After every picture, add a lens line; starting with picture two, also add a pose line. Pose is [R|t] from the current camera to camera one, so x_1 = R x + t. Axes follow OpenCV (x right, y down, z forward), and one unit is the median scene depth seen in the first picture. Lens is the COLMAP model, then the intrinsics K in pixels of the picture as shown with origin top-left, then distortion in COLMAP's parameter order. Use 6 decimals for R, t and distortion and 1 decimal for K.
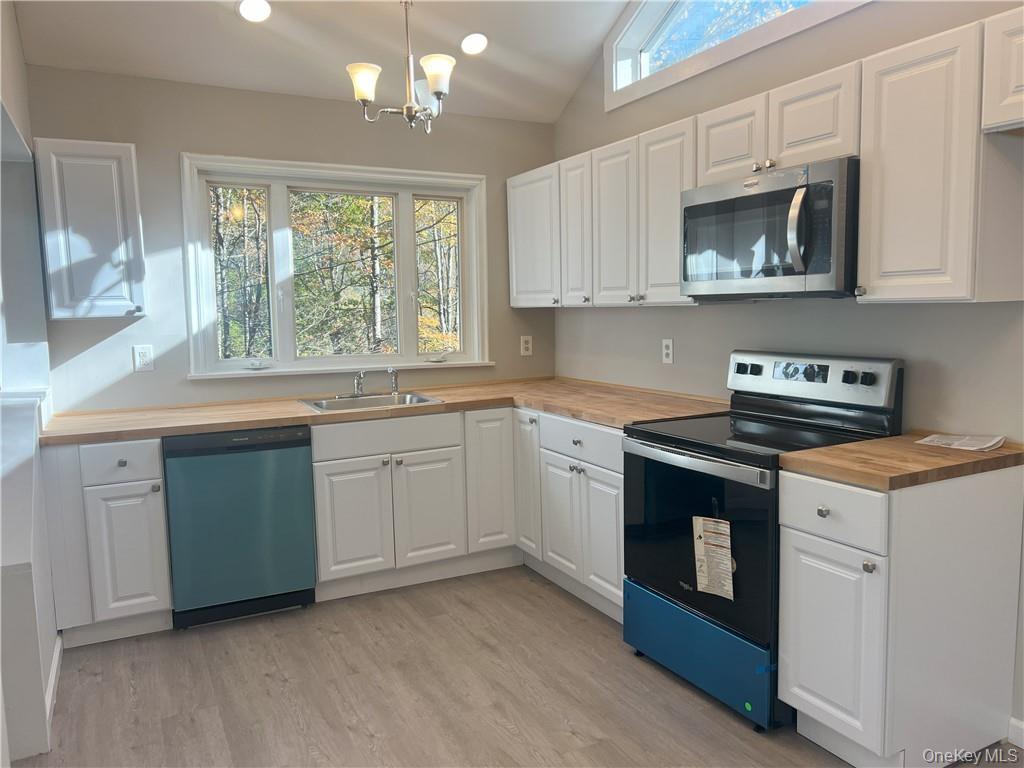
lens RADIAL K [[767.1, 0, 512.0], [0, 767.1, 384.0], [0, 0, 1]] dist [-0.002512, -0.000807]
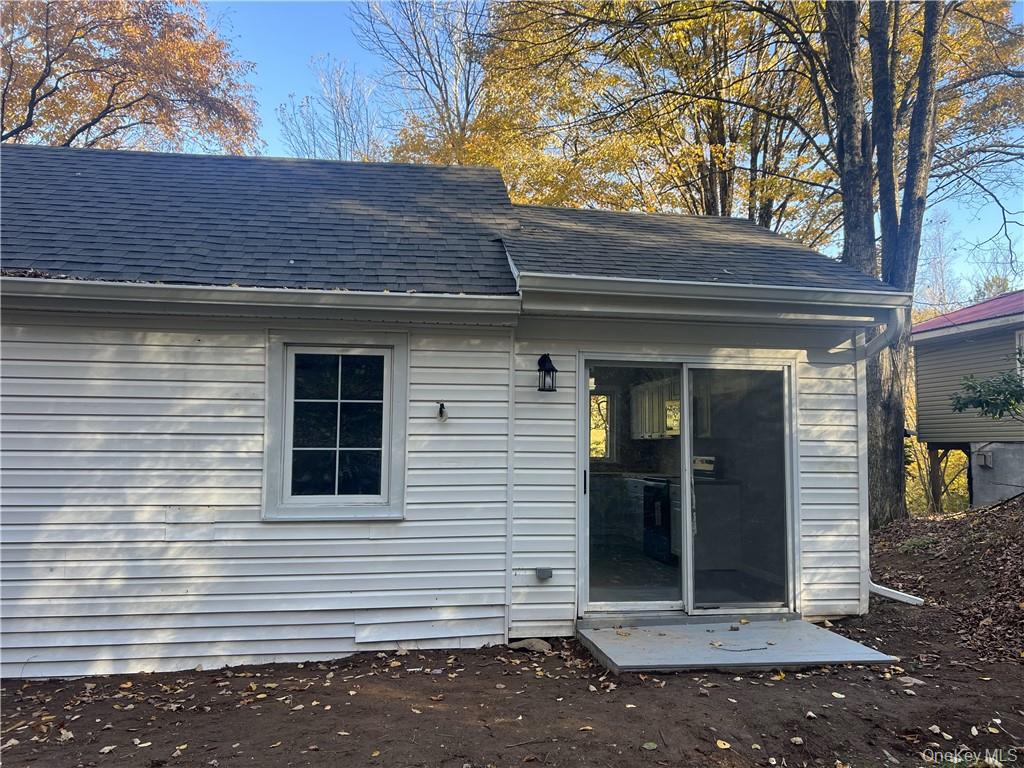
lens RADIAL K [[767.1, 0, 512.0], [0, 767.1, 384.0], [0, 0, 1]] dist [-0.002512, -0.000807]
pose [[0.940359, -0.003406, -0.340167, 0.469587], [-0.056902, 0.984287, -0.167156, 0.154671], [0.335391, 0.176543, 0.925389, -1.398885]]
